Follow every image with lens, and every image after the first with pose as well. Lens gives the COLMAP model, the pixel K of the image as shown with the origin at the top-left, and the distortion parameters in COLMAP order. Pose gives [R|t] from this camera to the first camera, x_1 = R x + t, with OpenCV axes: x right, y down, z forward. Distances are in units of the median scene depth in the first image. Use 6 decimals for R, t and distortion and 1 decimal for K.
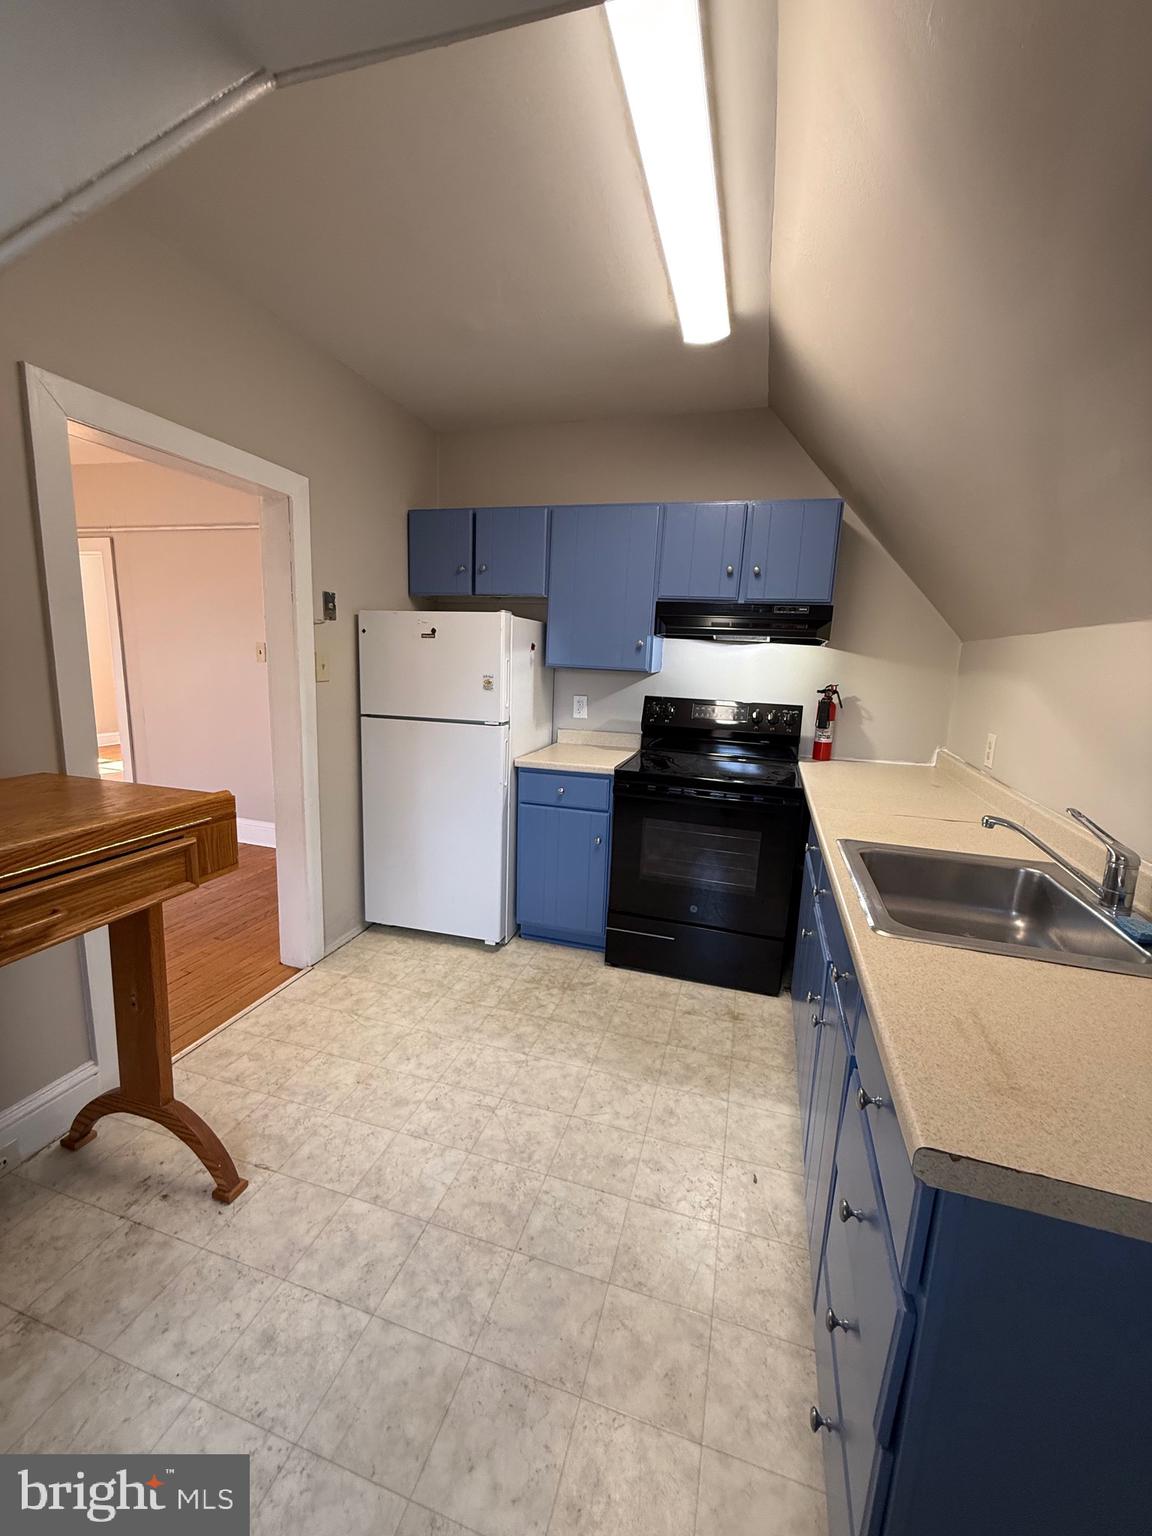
lens RADIAL K [[612.3, 0, 572.1], [0, 612.3, 769.1], [0, 0, 1]] dist [-0.001535, 0.000436]
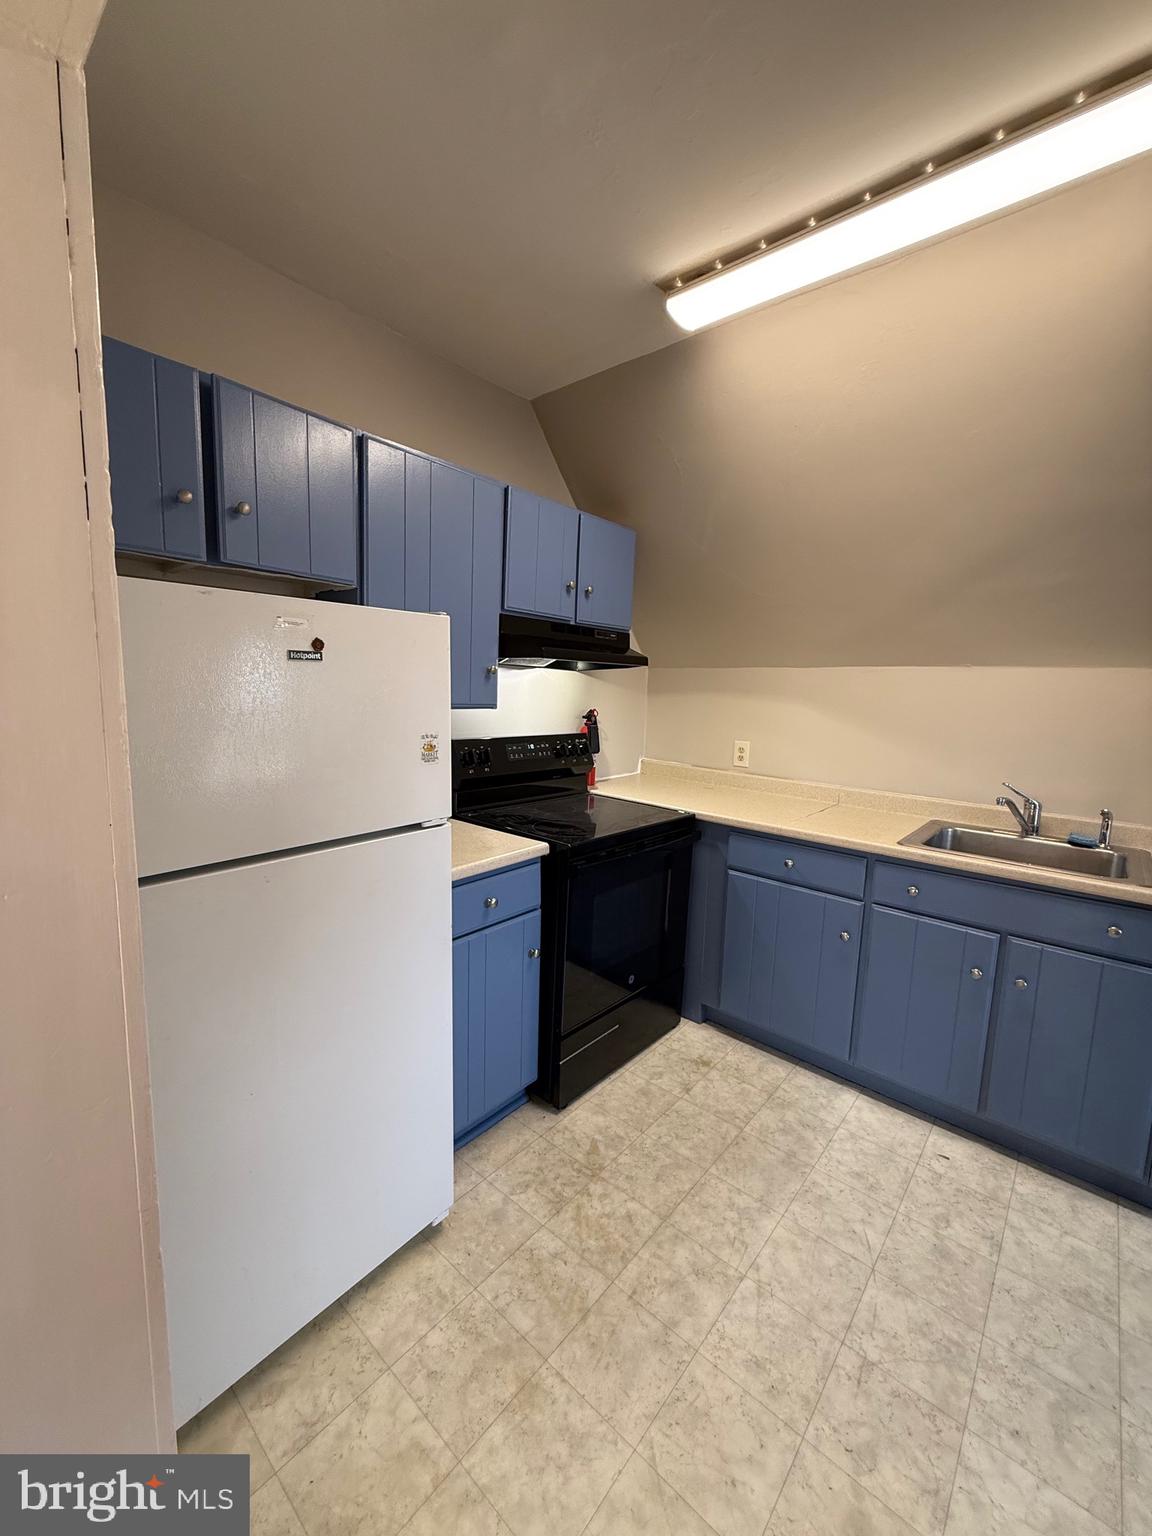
lens RADIAL K [[612.3, 0, 572.3], [0, 612.3, 766.4], [0, 0, 1]] dist [-0.001535, 0.000436]
pose [[0.409377, -0.143900, 0.900946, -0.776509], [0.157254, 0.983834, 0.085685, -0.208878], [-0.898711, 0.106600, 0.425388, 0.924443]]
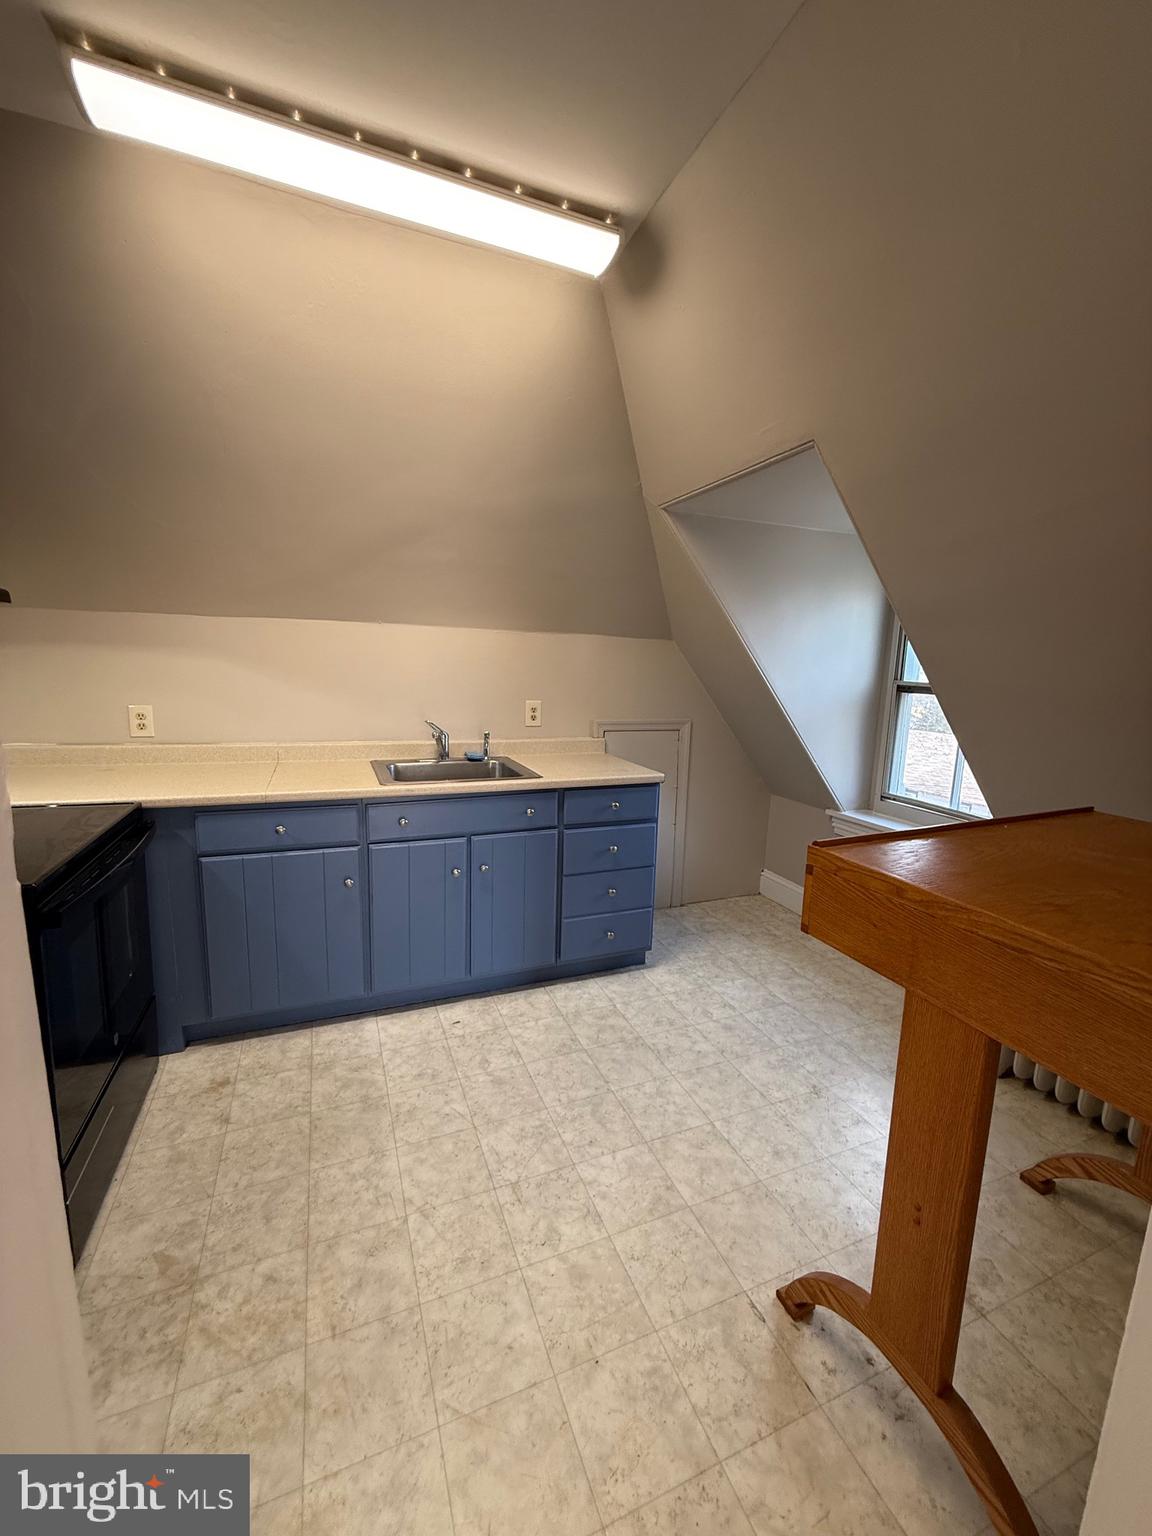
lens RADIAL K [[612.3, 0, 572.9], [0, 612.3, 766.0], [0, 0, 1]] dist [-0.001535, 0.000436]
pose [[-0.628592, -0.188037, 0.754662, -0.714940], [0.091304, 0.945781, 0.311708, -0.262876], [-0.772357, 0.264841, -0.577342, 1.264800]]
